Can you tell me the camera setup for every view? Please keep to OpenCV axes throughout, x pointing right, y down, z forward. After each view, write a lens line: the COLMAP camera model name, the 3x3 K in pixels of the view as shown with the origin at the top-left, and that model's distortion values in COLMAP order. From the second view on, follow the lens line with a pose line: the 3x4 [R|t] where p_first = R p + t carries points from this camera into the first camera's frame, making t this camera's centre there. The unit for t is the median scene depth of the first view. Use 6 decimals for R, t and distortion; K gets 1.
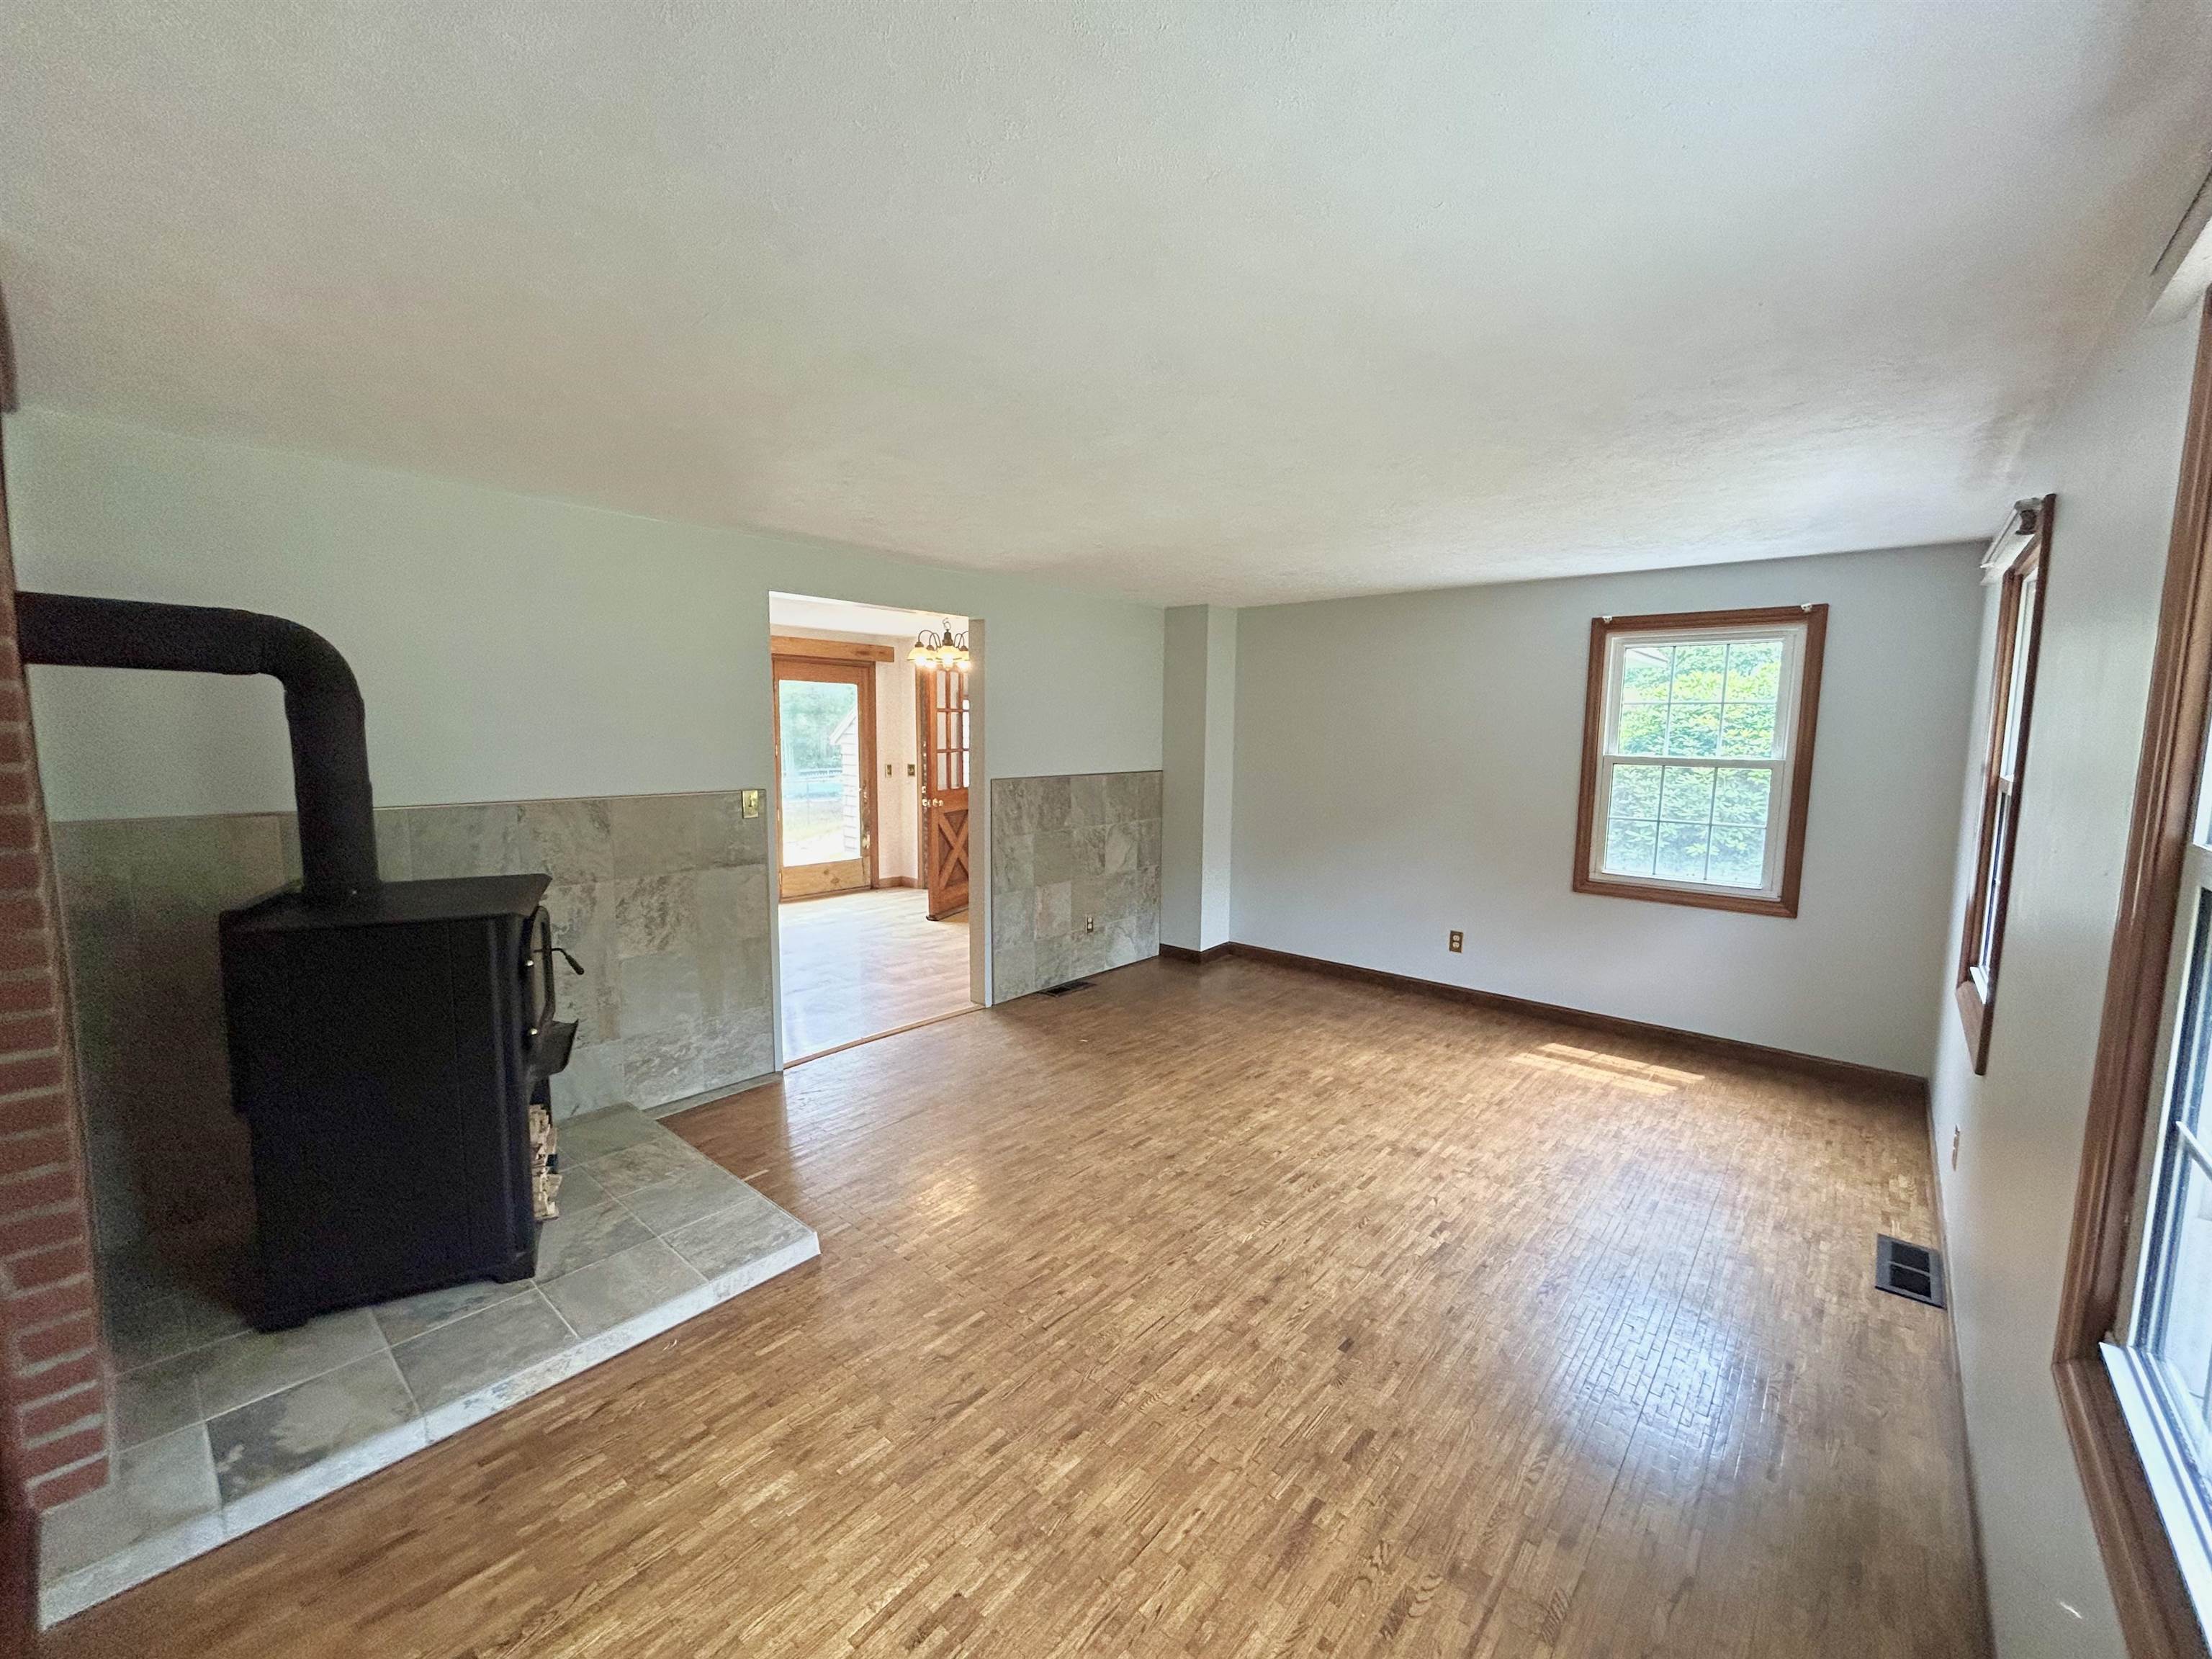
lens RADIAL K [[896.0, 0, 1097.9], [0, 896.0, 831.1], [0, 0, 1]] dist [0.001178, 0.000132]
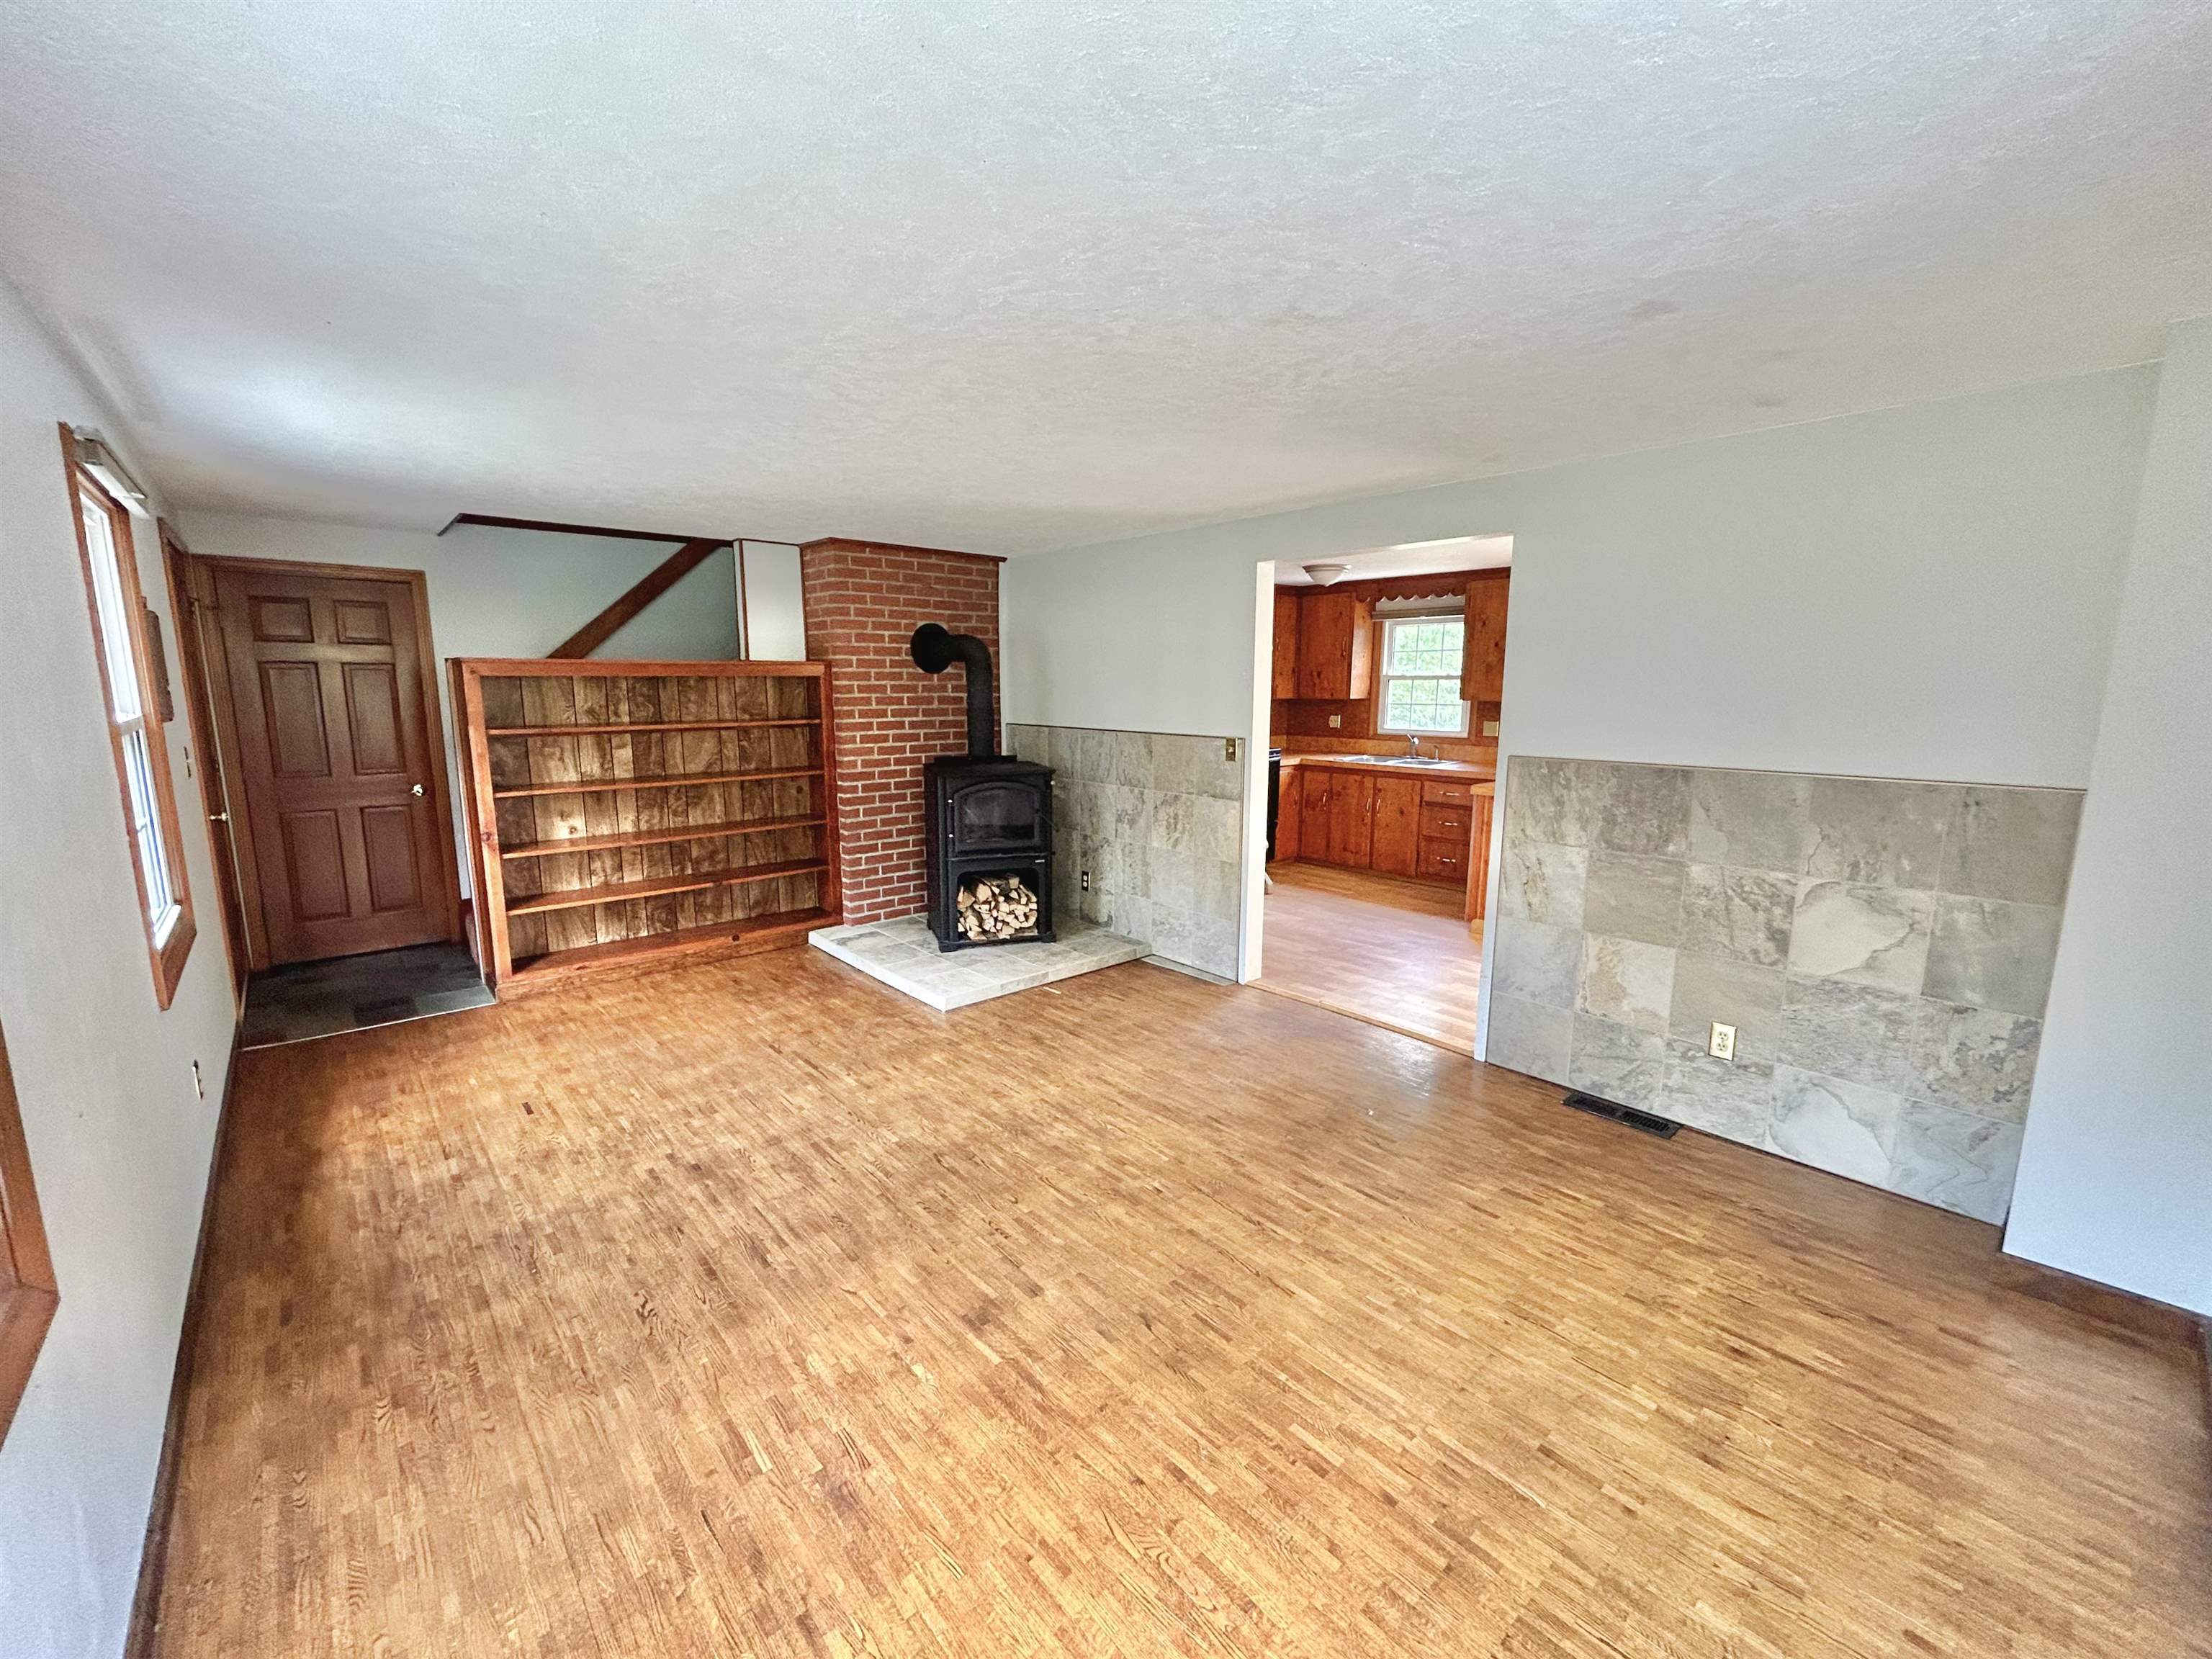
lens RADIAL K [[896.0, 0, 1097.8], [0, 896.0, 825.5], [0, 0, 1]] dist [0.001178, 0.000132]
pose [[-0.125871, 0.147033, -0.981090, 0.629831], [-0.120111, 0.979422, 0.162193, -0.079188], [0.984749, 0.138255, -0.105621, 0.744876]]
